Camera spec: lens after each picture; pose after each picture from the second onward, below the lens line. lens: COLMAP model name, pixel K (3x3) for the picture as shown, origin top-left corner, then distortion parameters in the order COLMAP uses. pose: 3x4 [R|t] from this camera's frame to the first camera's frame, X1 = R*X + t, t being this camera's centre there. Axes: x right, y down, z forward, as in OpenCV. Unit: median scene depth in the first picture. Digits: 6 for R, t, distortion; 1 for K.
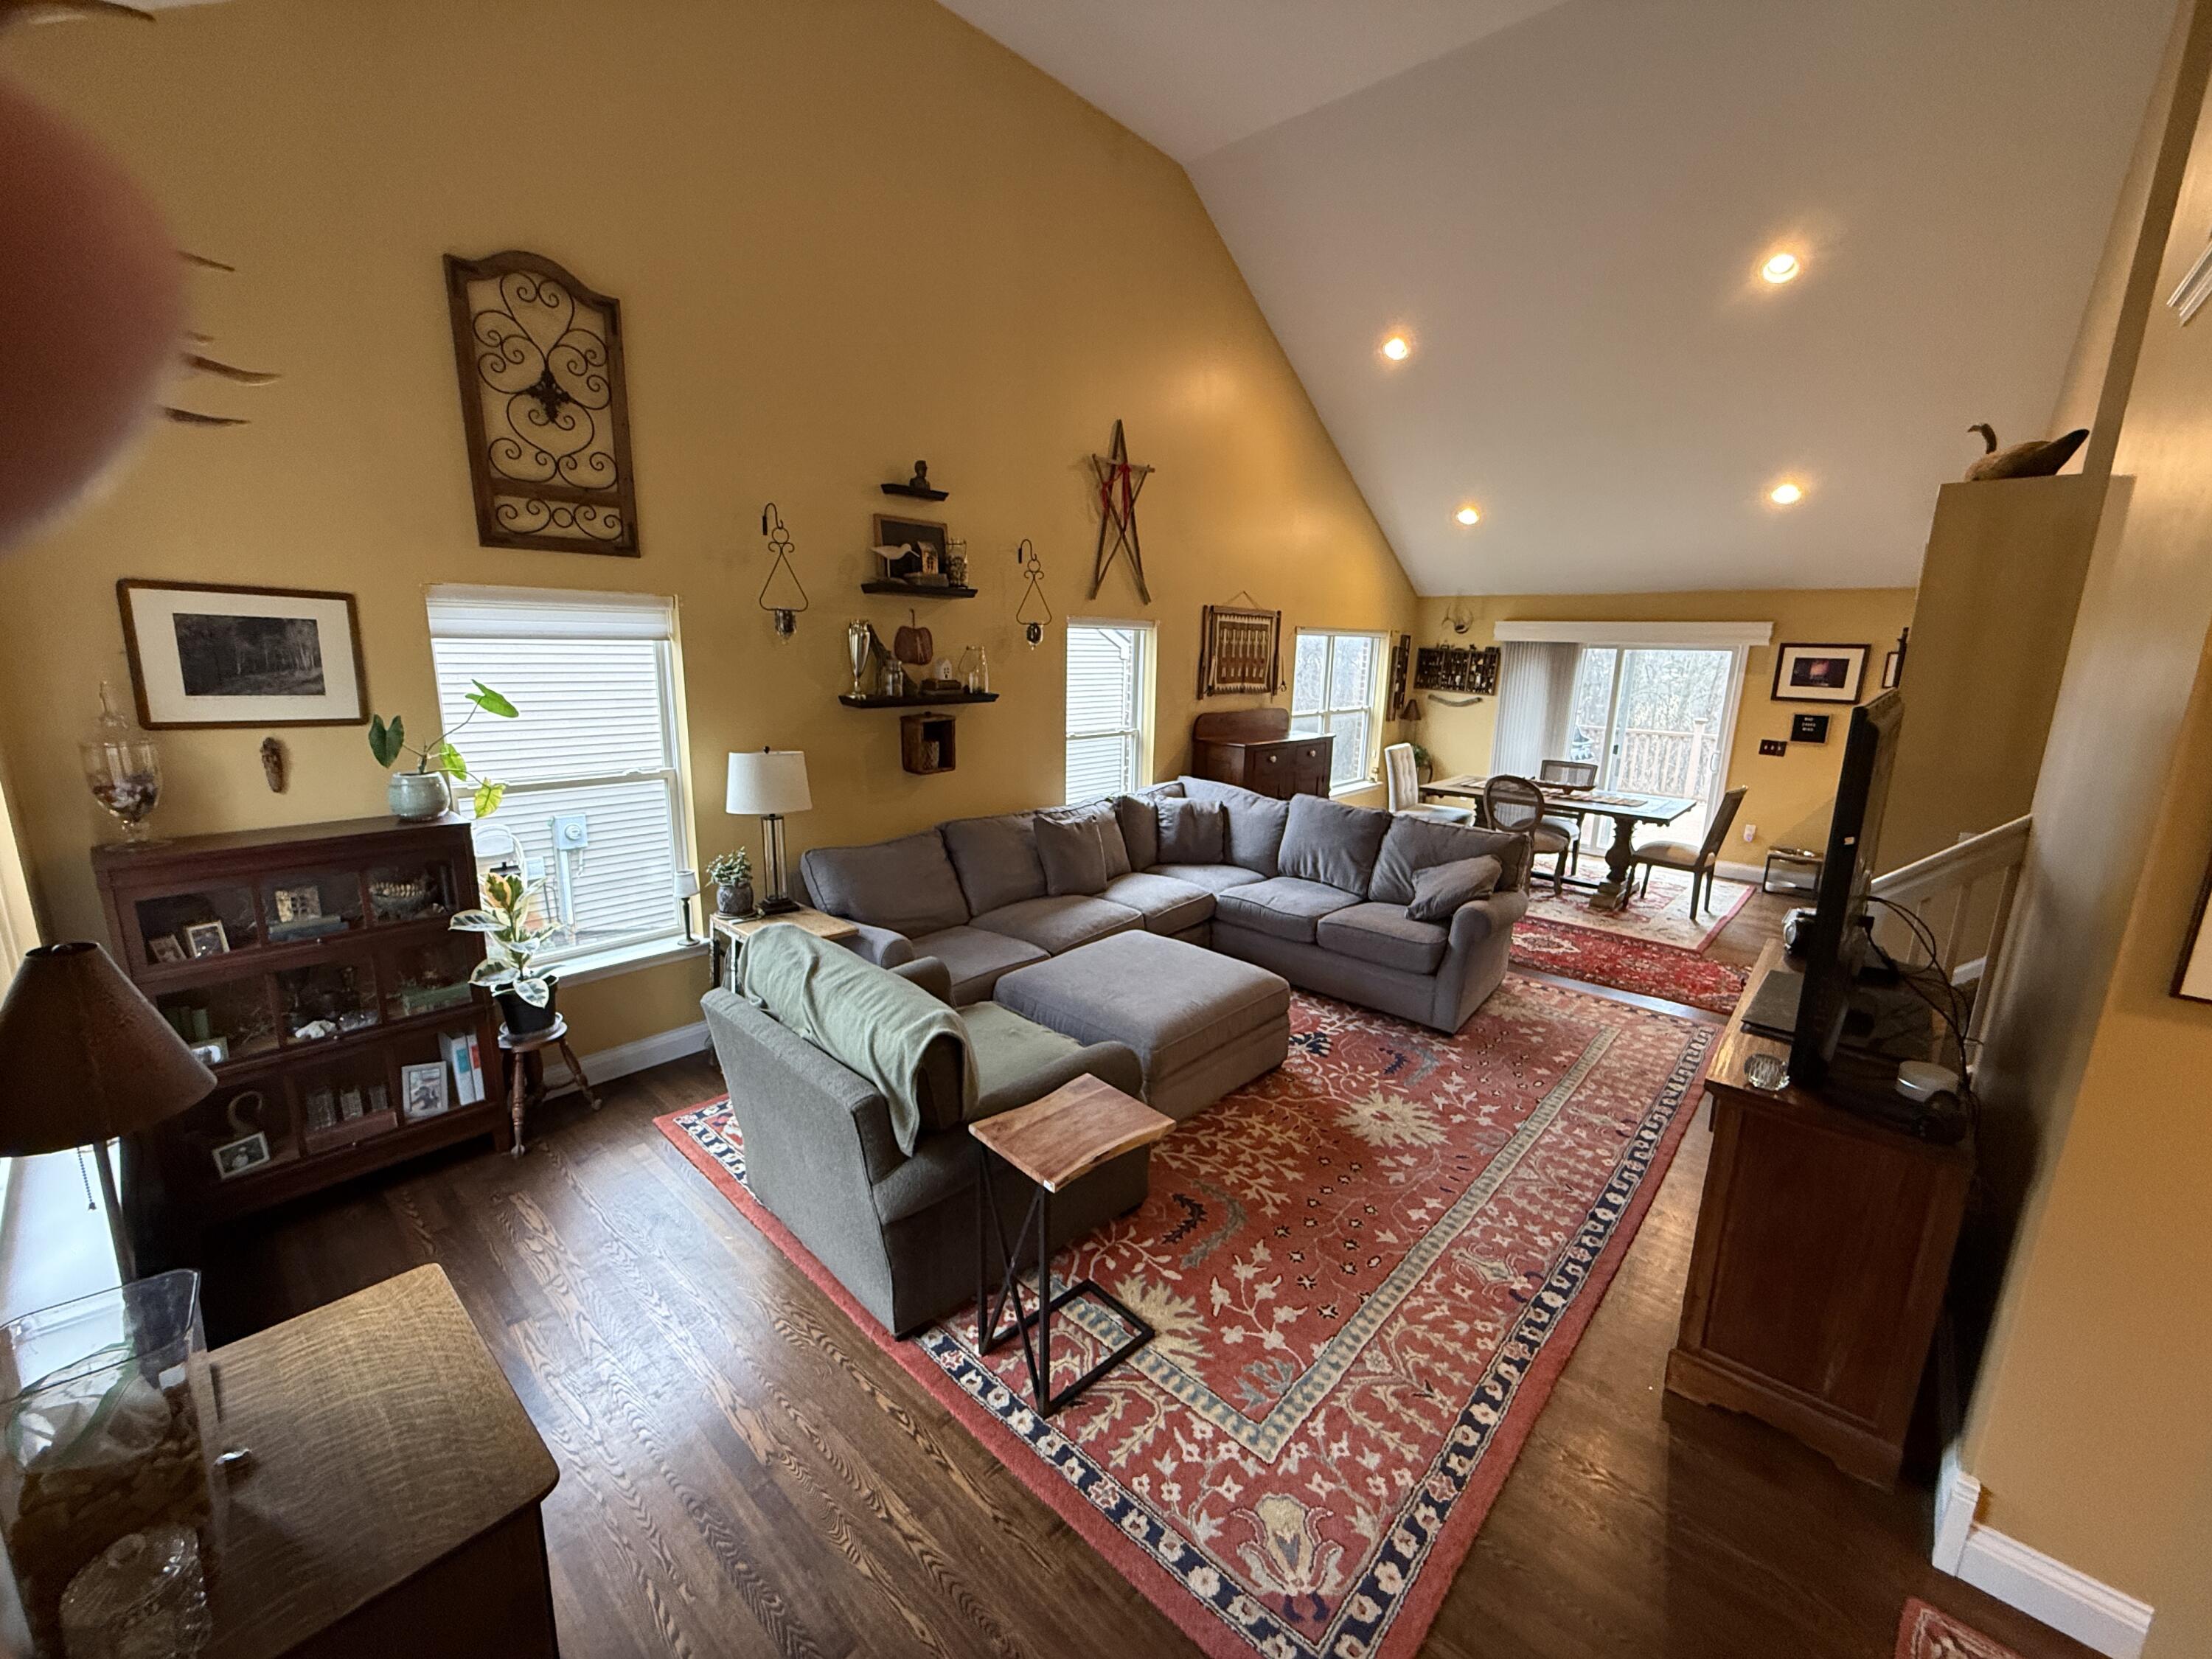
lens RADIAL K [[882.7, 0, 1101.5], [0, 882.7, 829.8], [0, 0, 1]] dist [-0.000313, 0.000041]
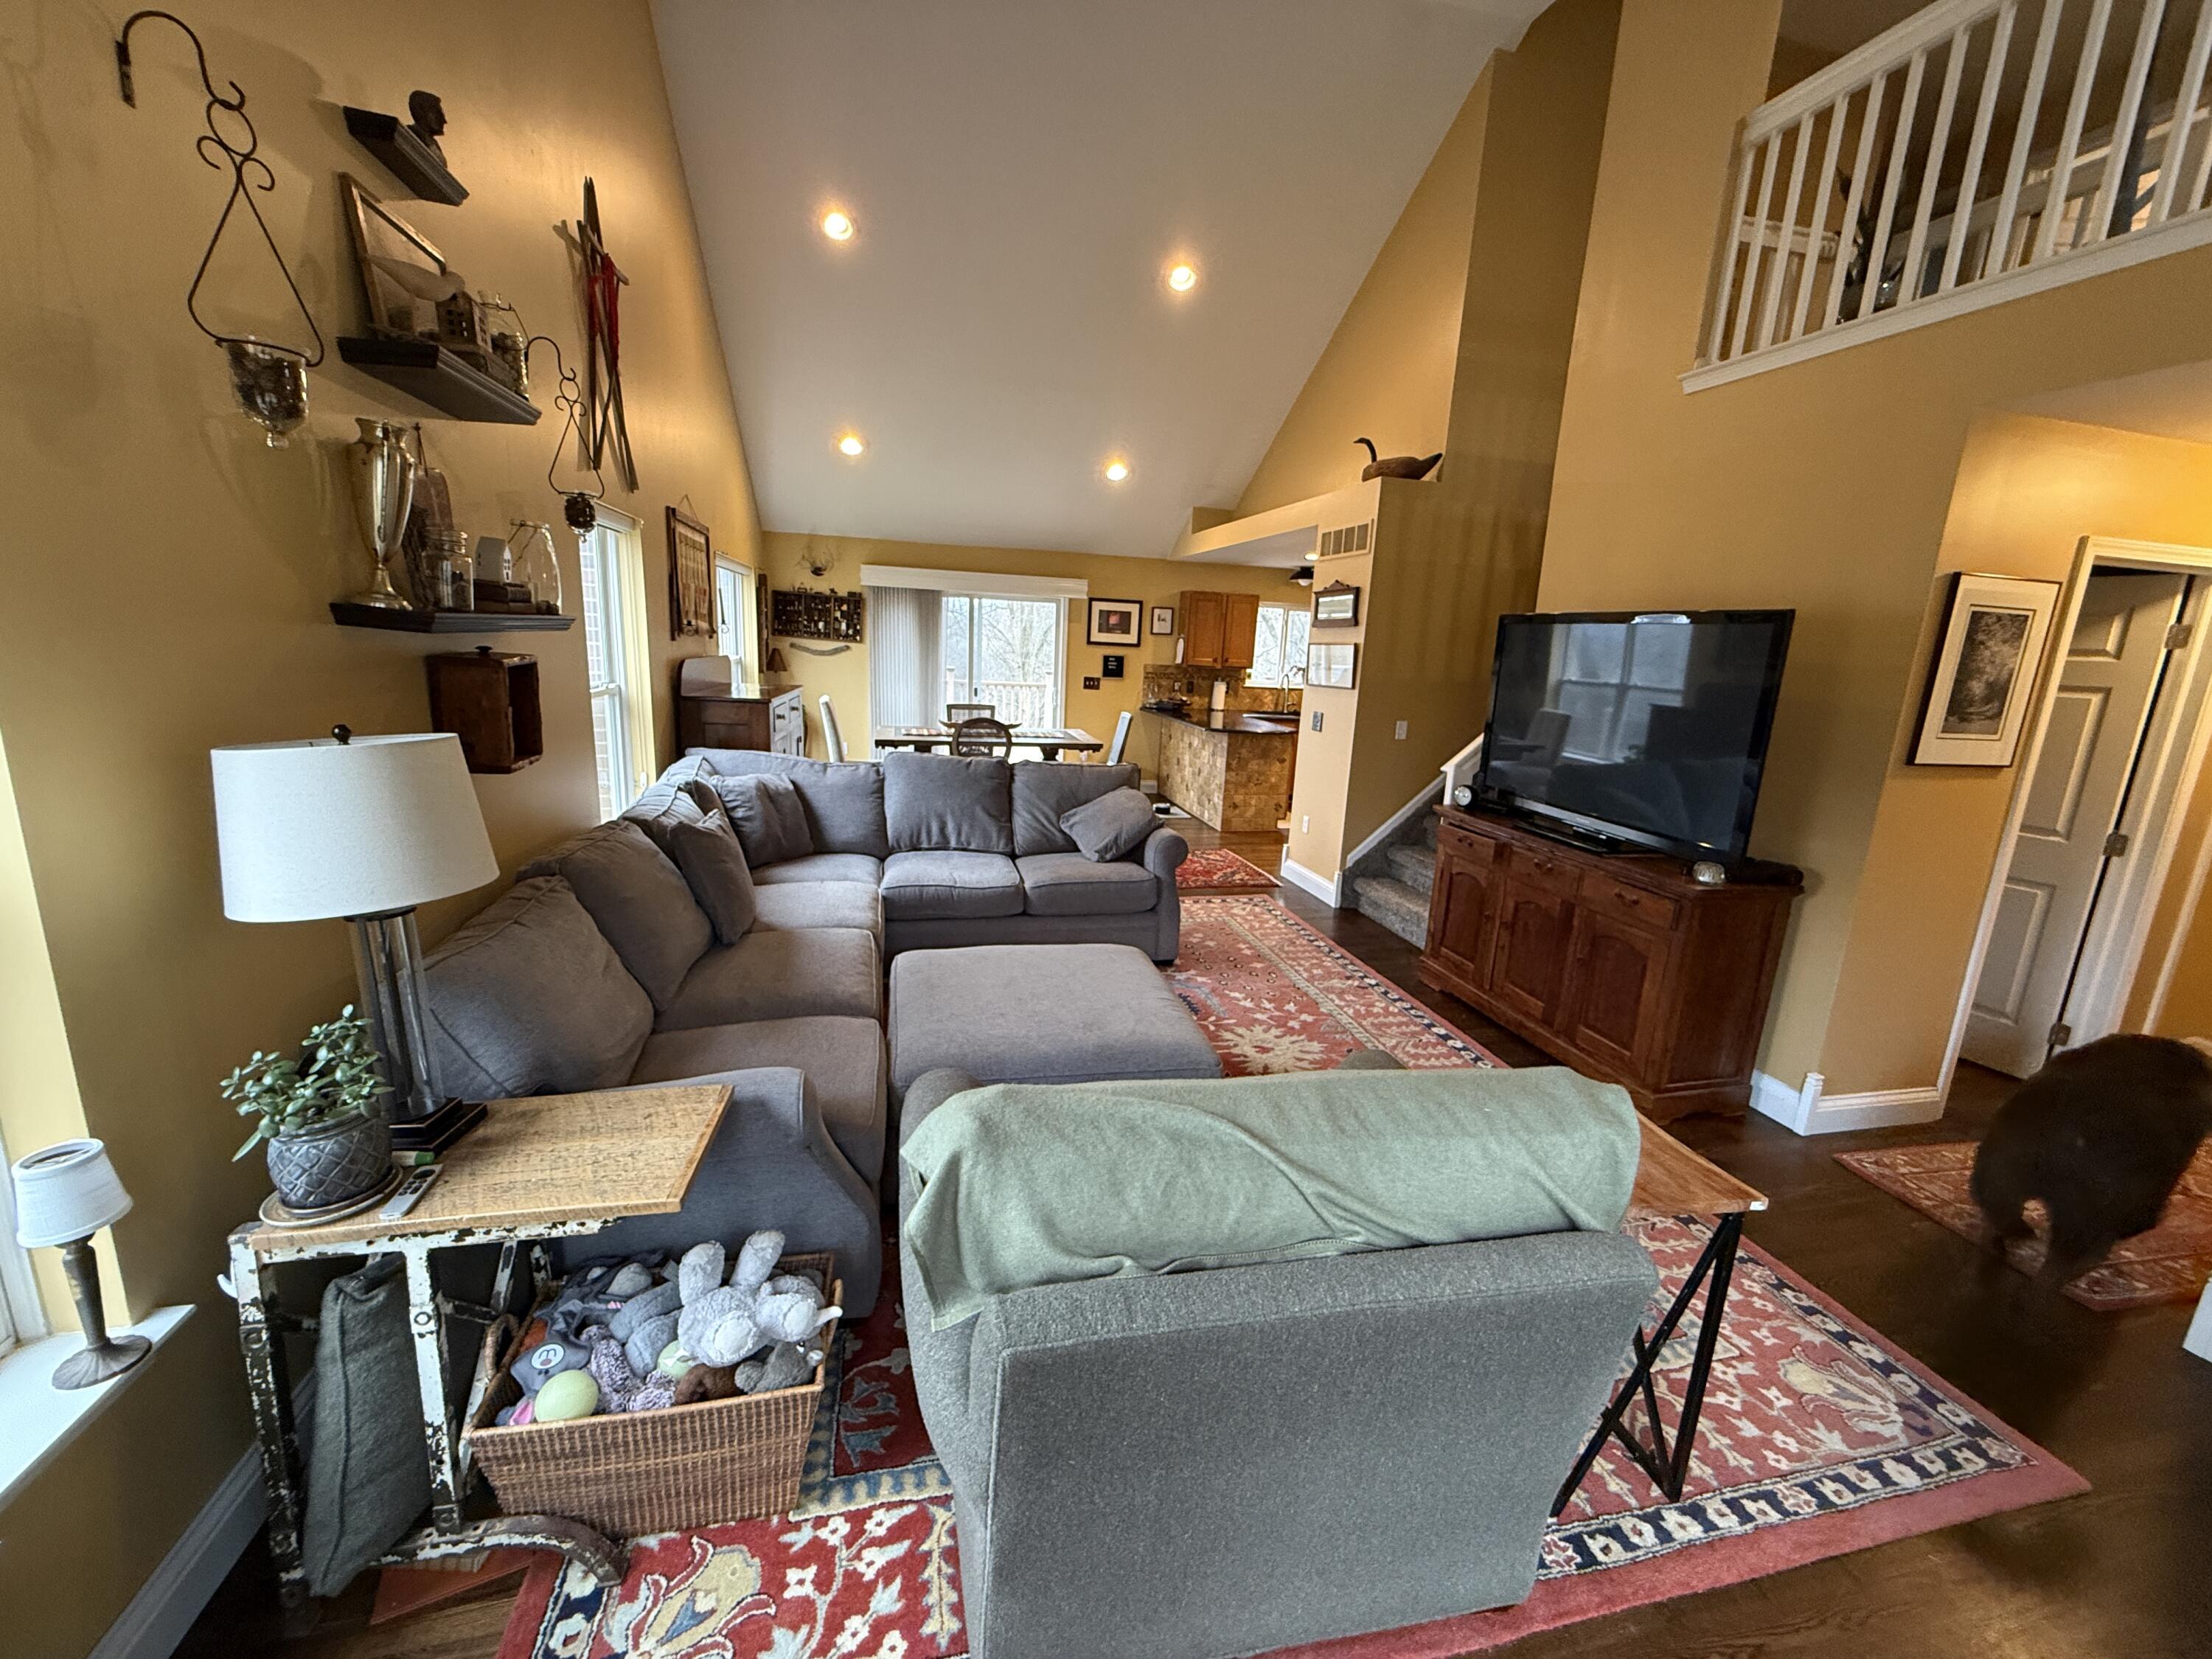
lens RADIAL K [[882.7, 0, 1106.4], [0, 882.7, 829.2], [0, 0, 1]] dist [-0.000313, 0.000041]
pose [[0.560371, -0.170312, 0.810542, -0.512349], [0.138994, 0.984088, 0.110683, -0.048484], [-0.816495, 0.050637, 0.575127, 0.536749]]
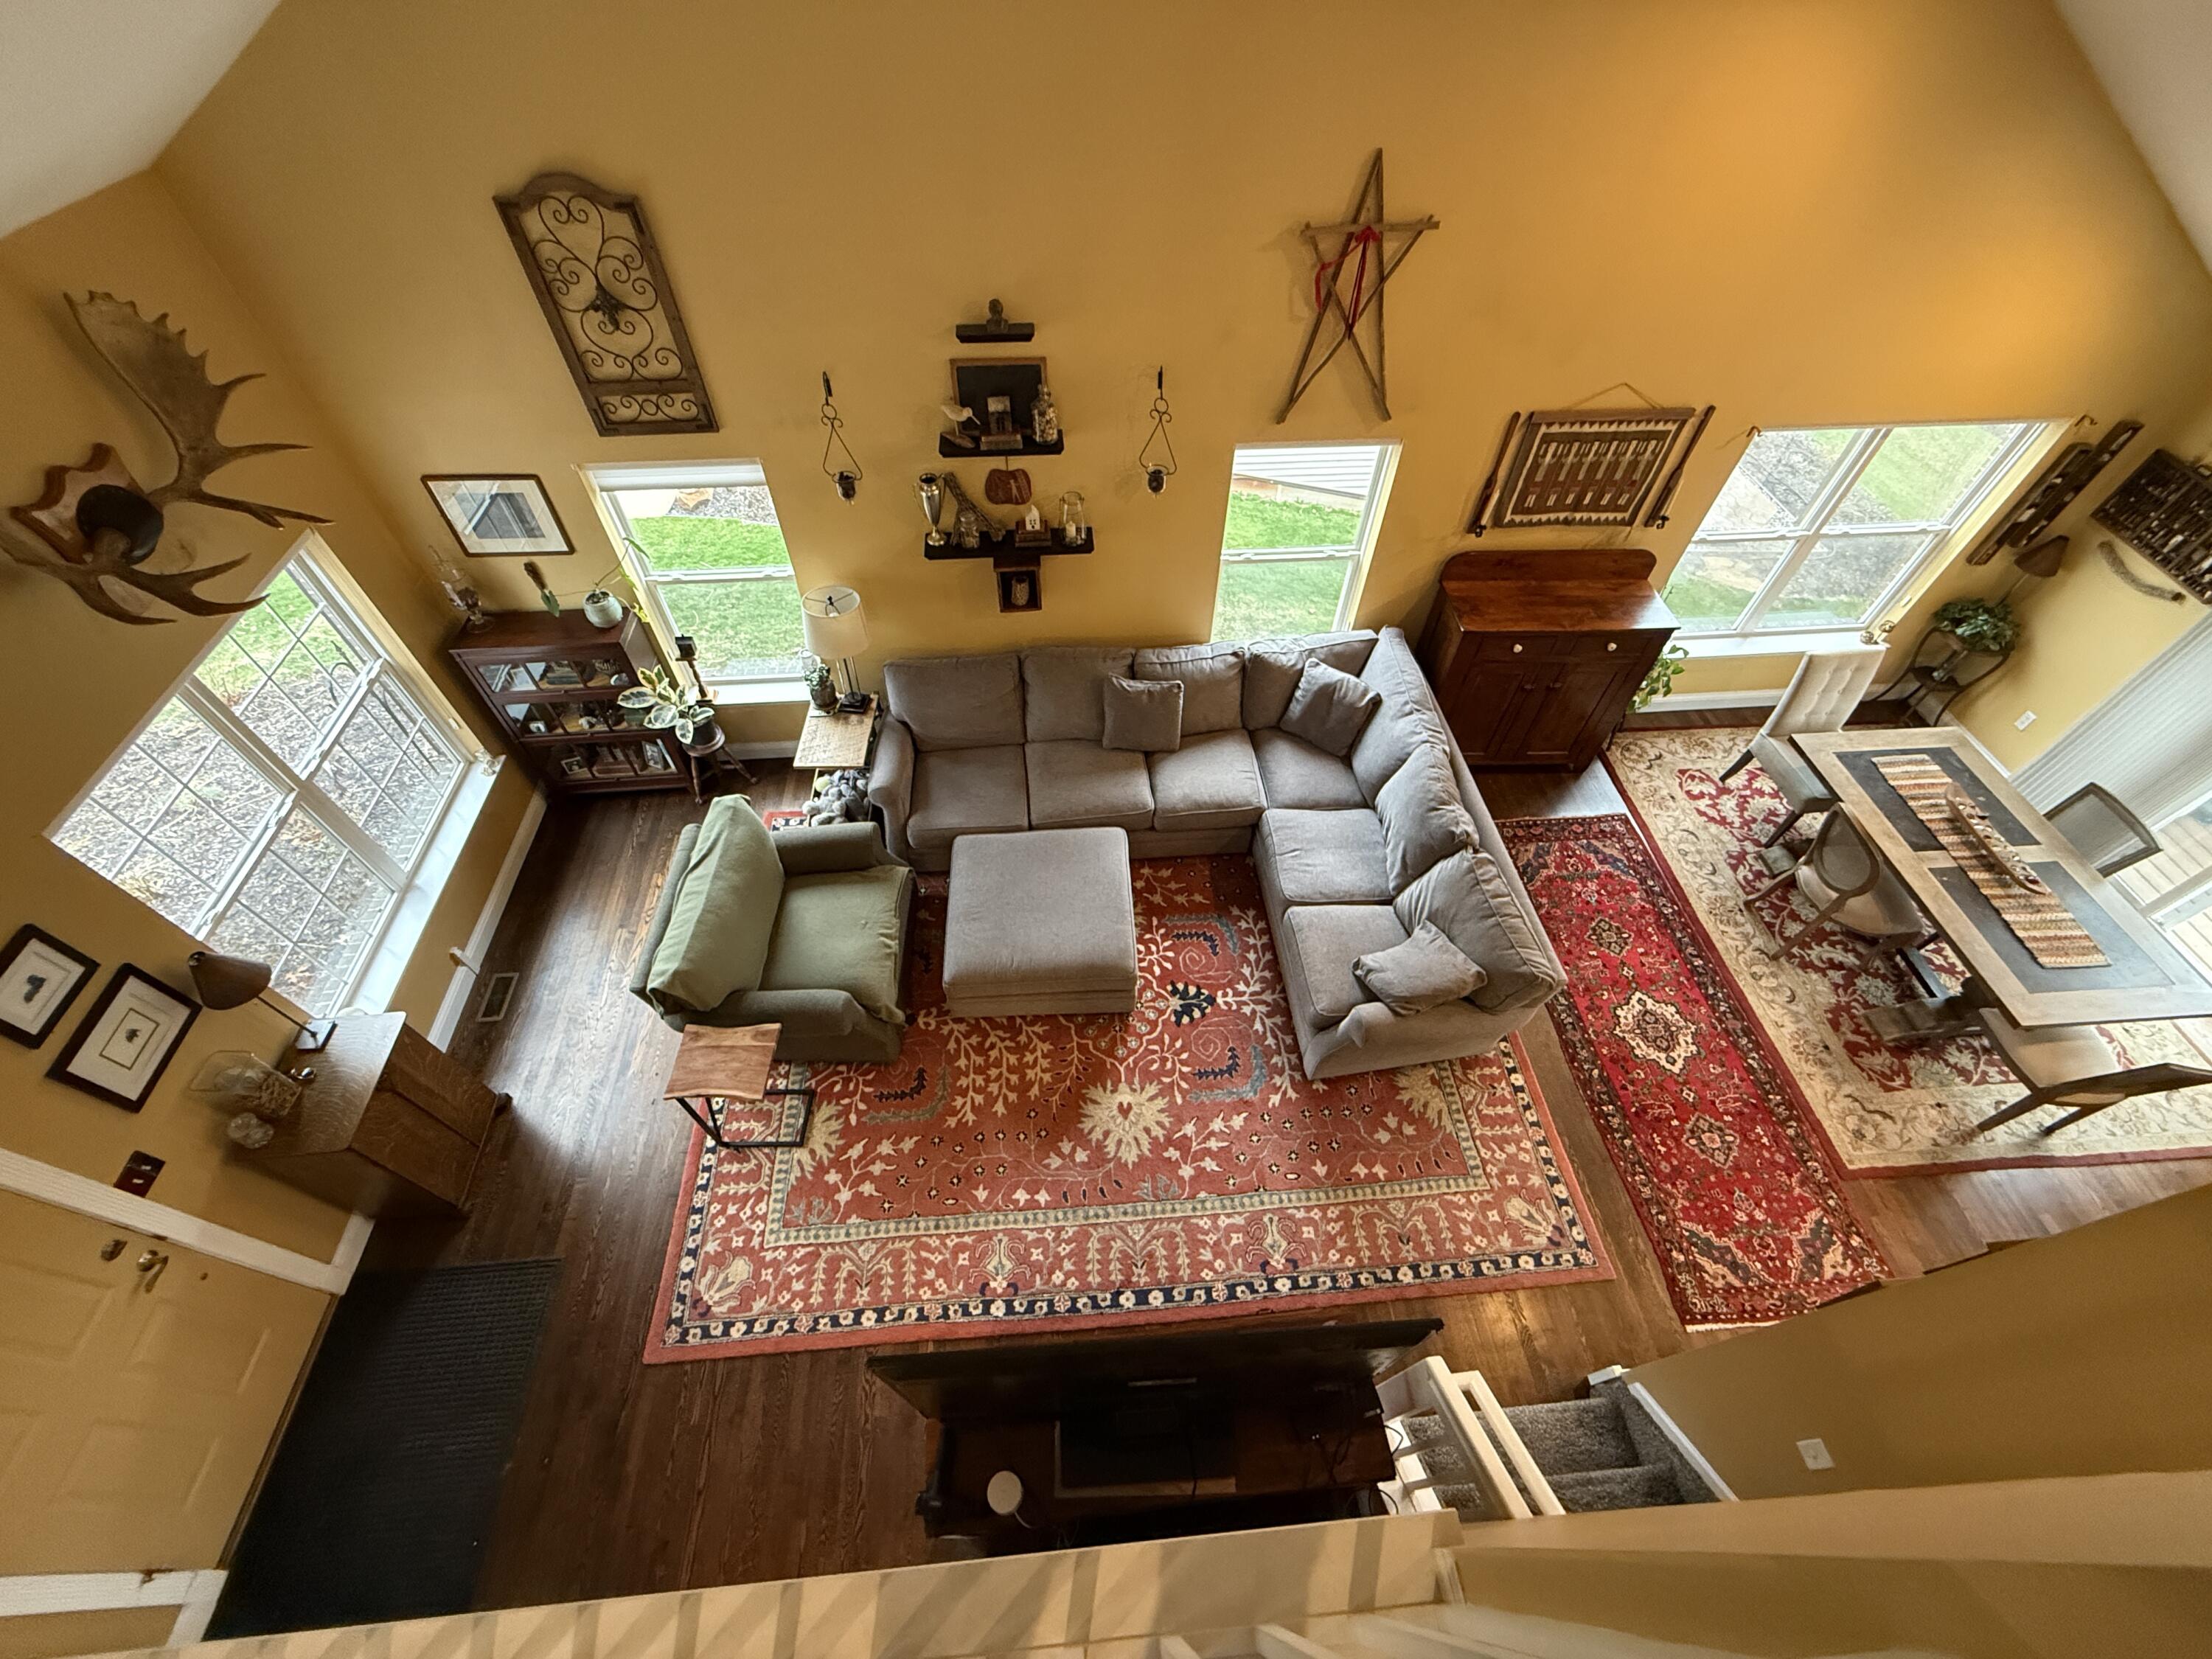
lens RADIAL K [[882.7, 0, 1099.3], [0, 882.7, 830.3], [0, 0, 1]] dist [-0.000313, 0.000041]
pose [[0.730173, 0.521919, -0.440962, 0.594180], [-0.136143, 0.743571, 0.654650, -0.704502], [0.669562, -0.417974, 0.613991, 0.379263]]
